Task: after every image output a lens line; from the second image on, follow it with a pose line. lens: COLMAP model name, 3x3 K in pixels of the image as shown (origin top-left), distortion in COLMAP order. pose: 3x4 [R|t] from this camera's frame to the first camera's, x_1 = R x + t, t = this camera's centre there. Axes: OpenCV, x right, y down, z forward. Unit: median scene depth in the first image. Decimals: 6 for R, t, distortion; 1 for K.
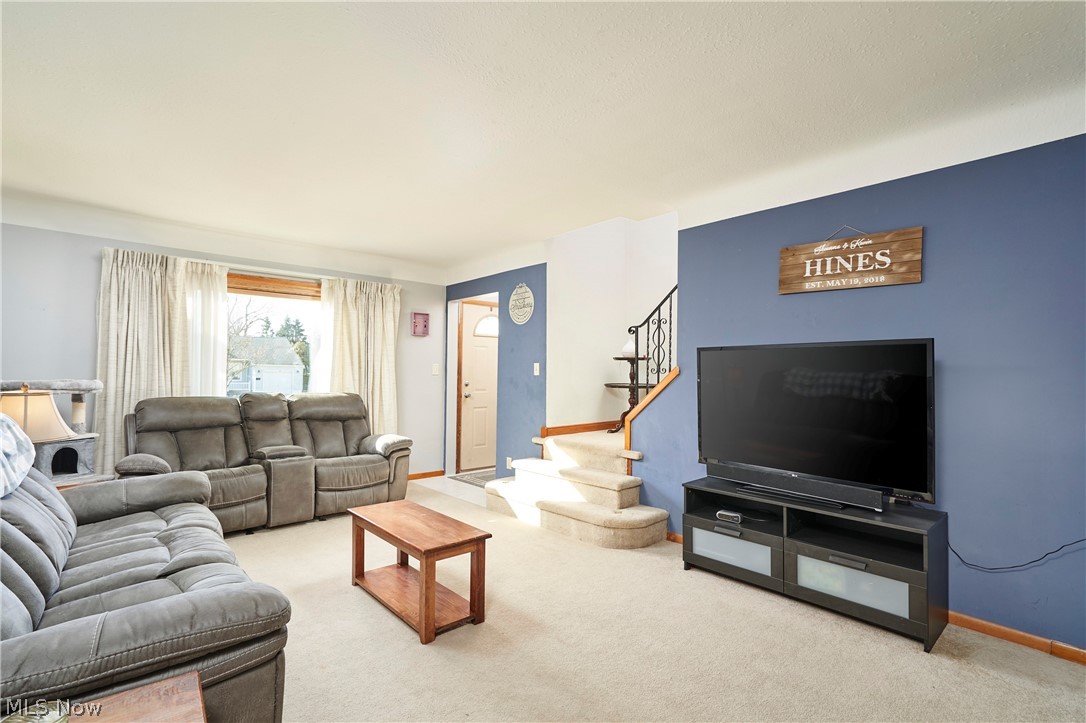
lens RADIAL K [[501.4, 0, 544.9], [0, 501.4, 366.4], [0, 0, 1]] dist [-0.002149, 0.000426]
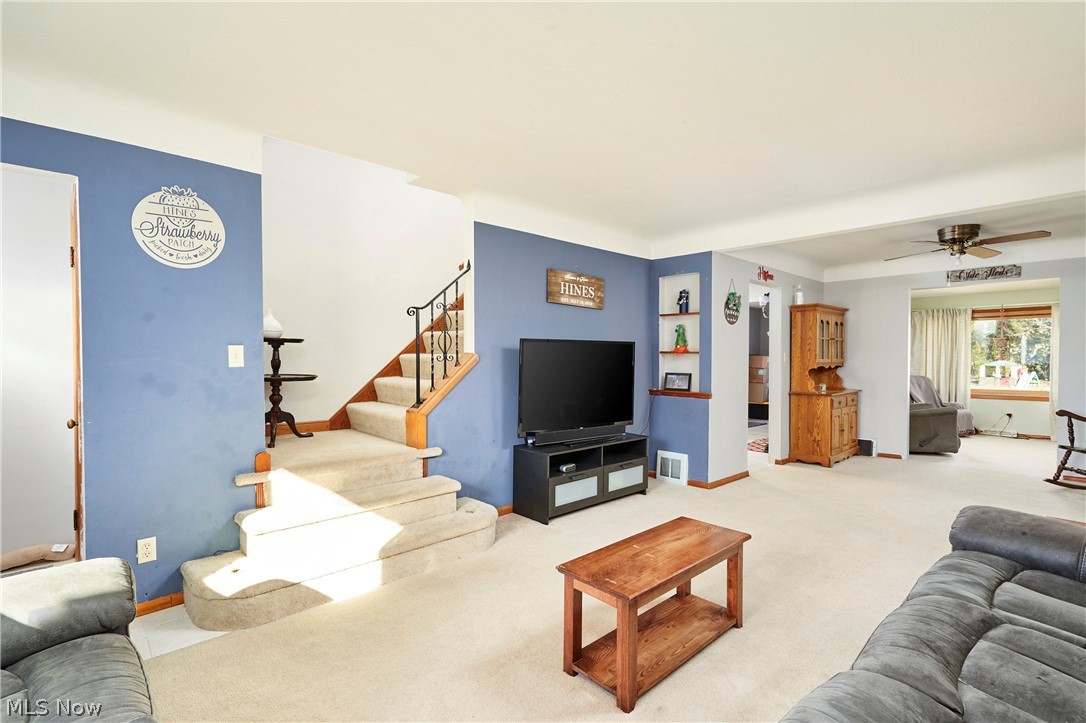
lens RADIAL K [[501.4, 0, 544.9], [0, 501.4, 366.4], [0, 0, 1]] dist [-0.002149, 0.000426]
pose [[-0.005752, -0.028076, 0.999589, -0.905329], [-0.016219, 0.999477, 0.027979, -0.006652], [-0.999852, -0.016052, -0.006204, 1.017829]]
